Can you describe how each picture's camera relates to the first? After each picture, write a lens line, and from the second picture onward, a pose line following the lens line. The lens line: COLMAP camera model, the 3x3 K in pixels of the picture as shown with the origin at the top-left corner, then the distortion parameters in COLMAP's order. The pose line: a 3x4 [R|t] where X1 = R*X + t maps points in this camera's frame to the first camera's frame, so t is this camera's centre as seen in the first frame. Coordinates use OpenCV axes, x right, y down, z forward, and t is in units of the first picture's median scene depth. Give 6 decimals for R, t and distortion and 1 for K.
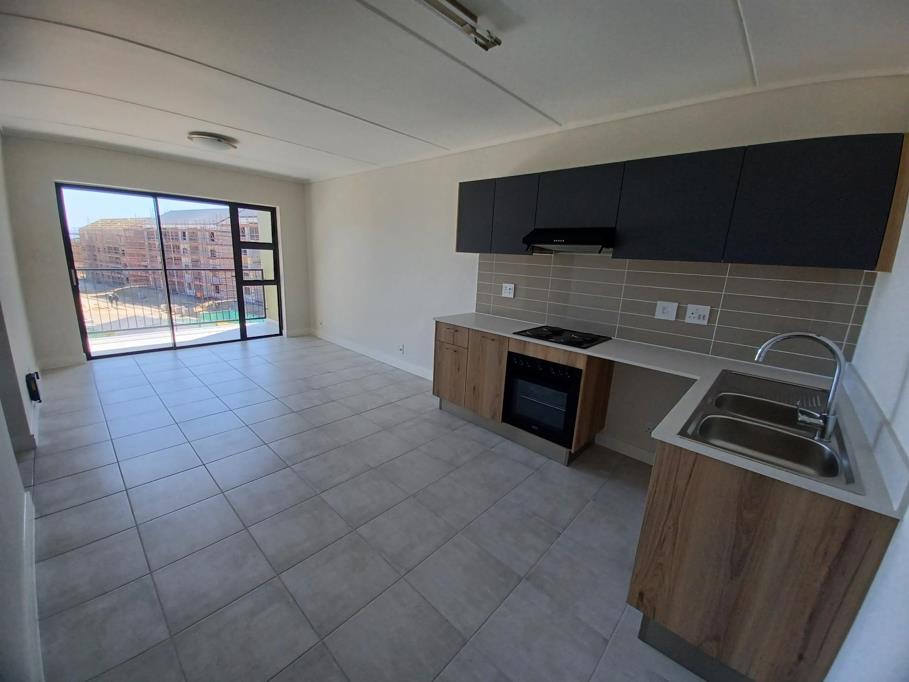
lens RADIAL K [[359.1, 0, 451.7], [0, 359.1, 337.7], [0, 0, 1]] dist [0.001171, -0.000105]
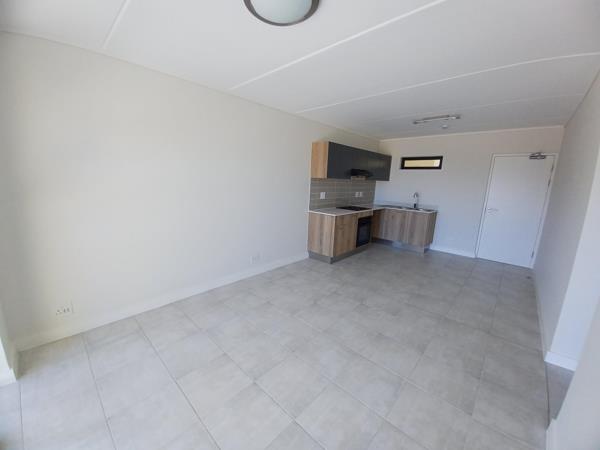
lens RADIAL K [[237.0, 0, 298.2], [0, 237.0, 222.8], [0, 0, 1]] dist [0.001171, -0.000105]
pose [[0.000254, -0.225663, 0.974205, -1.524542], [0.191536, 0.956179, 0.221438, -0.394274], [-0.981485, 0.186539, 0.043466, 1.416251]]
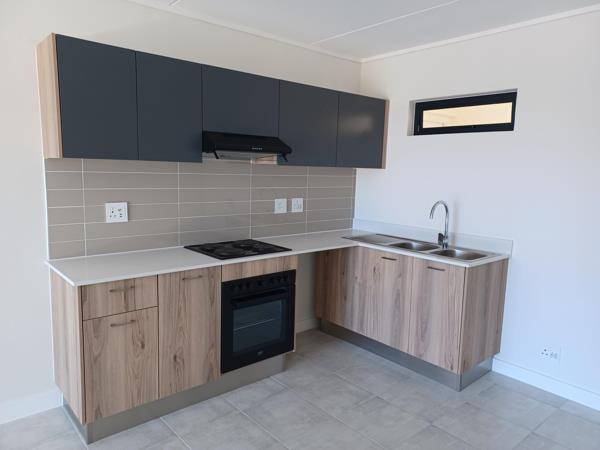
lens RADIAL K [[434.3, 0, 300.0], [0, 434.3, 225.0], [0, 0, 1]] dist [0.042101, -0.000667]
pose [[0.106496, -0.172381, 0.979256, -0.788639], [0.204519, 0.967596, 0.148087, -0.204864], [-0.973052, 0.184506, 0.138301, 0.711126]]
